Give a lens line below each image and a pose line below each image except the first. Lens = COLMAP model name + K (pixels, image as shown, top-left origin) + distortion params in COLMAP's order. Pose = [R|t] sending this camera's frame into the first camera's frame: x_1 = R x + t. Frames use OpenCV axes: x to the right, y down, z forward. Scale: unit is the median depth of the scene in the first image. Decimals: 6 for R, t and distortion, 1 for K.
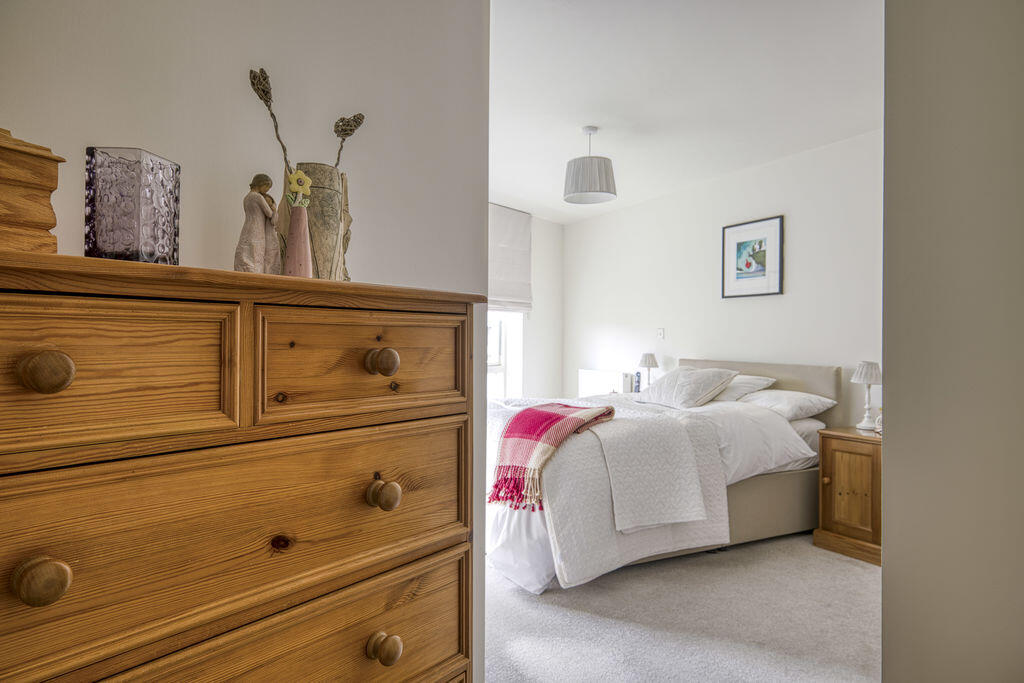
lens RADIAL K [[656.2, 0, 512.1], [0, 656.2, 340.8], [0, 0, 1]] dist [0.005556, -0.000614]
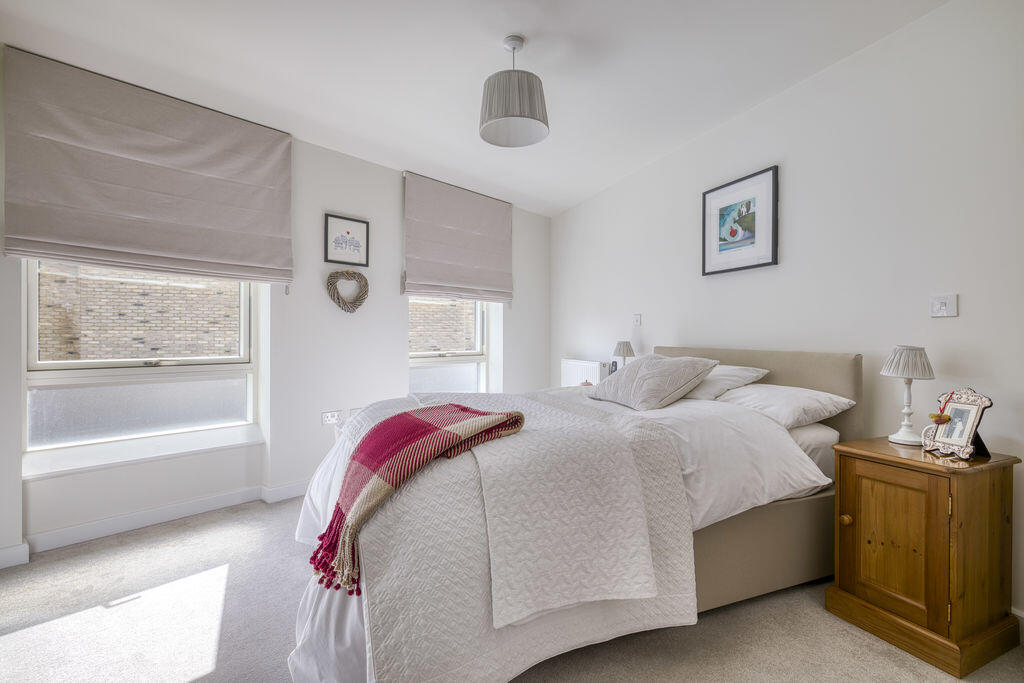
lens RADIAL K [[497.3, 0, 511.5], [0, 497.3, 343.2], [0, 0, 1]] dist [-0.002228, 0.000557]
pose [[0.996150, -0.004010, -0.087576, 0.171573], [0.004923, 0.999936, 0.010221, 0.021305], [0.087529, -0.010613, 0.996105, 0.442793]]
